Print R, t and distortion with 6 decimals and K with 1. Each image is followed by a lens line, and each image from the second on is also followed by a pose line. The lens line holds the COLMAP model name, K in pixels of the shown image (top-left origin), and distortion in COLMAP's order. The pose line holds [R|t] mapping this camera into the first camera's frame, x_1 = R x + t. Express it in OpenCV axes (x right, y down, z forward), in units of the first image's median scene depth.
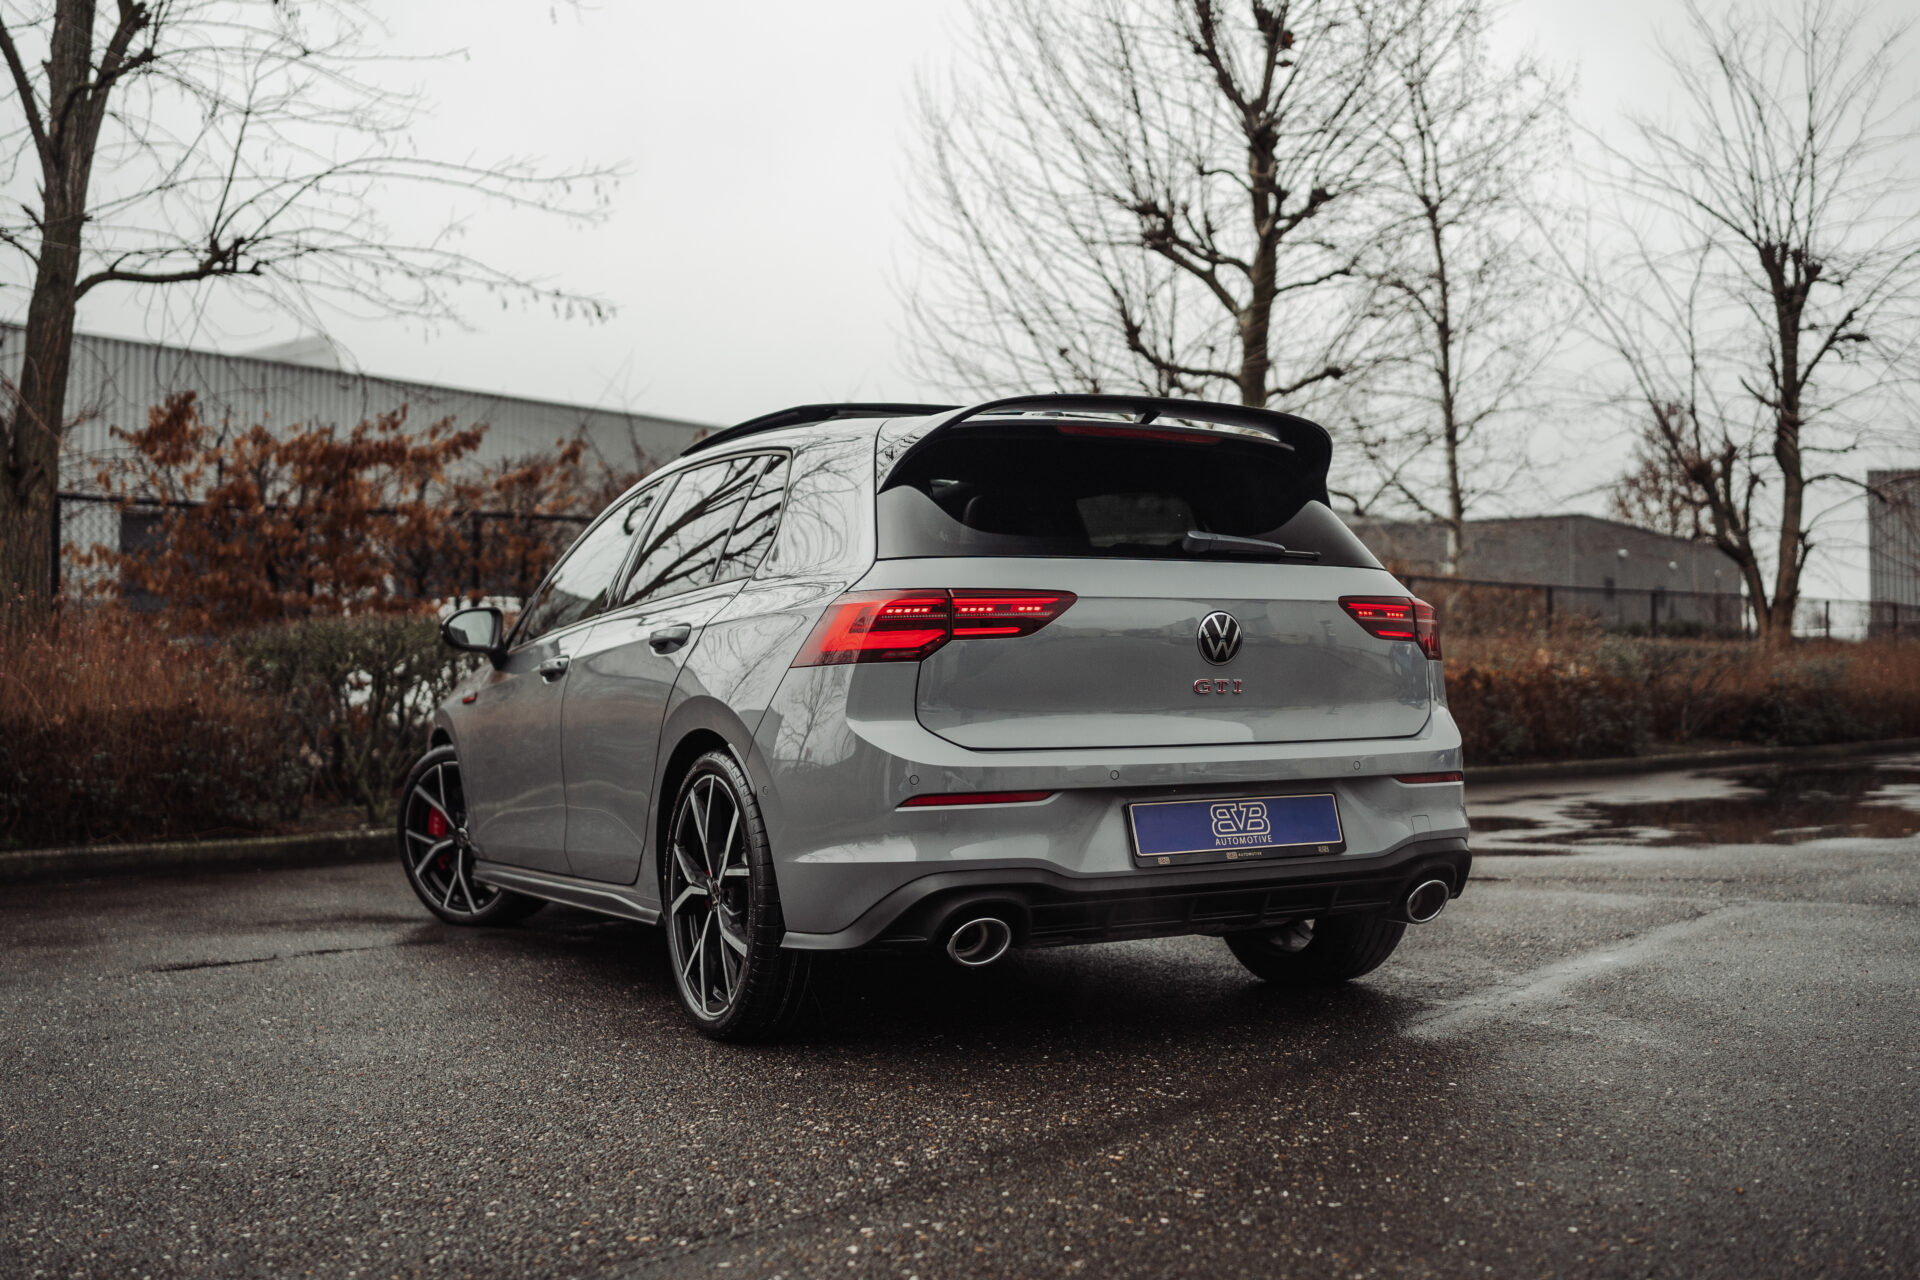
lens RADIAL K [[1893.3, 0, 993.3], [0, 1893.3, 633.6], [0, 0, 1]] dist [-0.168409, 0.186224]
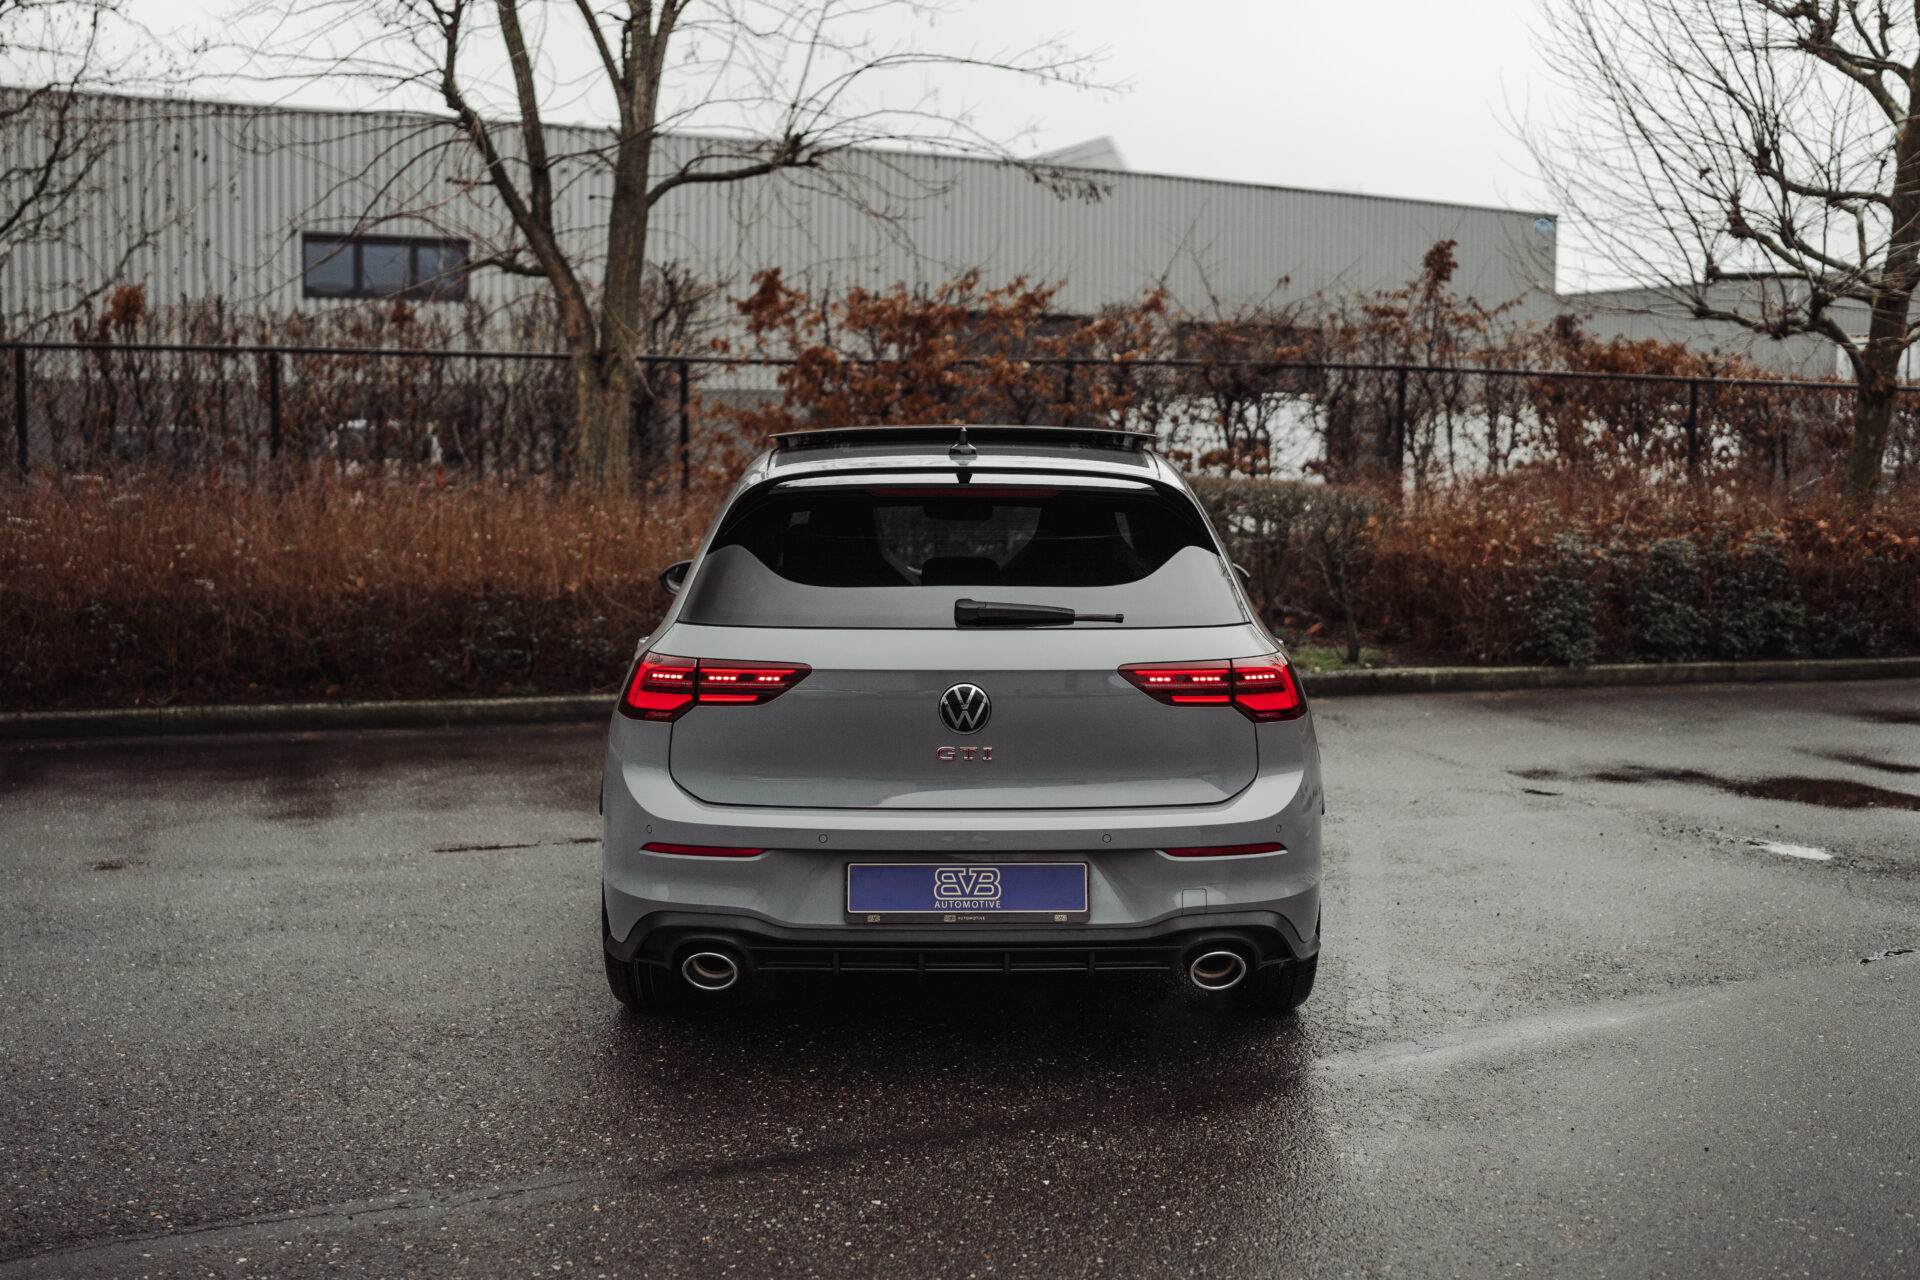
lens RADIAL K [[1864.1, 0, 968.4], [0, 1864.1, 650.7], [0, 0, 1]] dist [-0.179544, 0.186193]
pose [[0.889167, 0.064936, -0.452952, 0.154671], [-0.001680, 0.990336, 0.138677, -0.045527], [0.457580, -0.122546, 0.880683, 0.026145]]
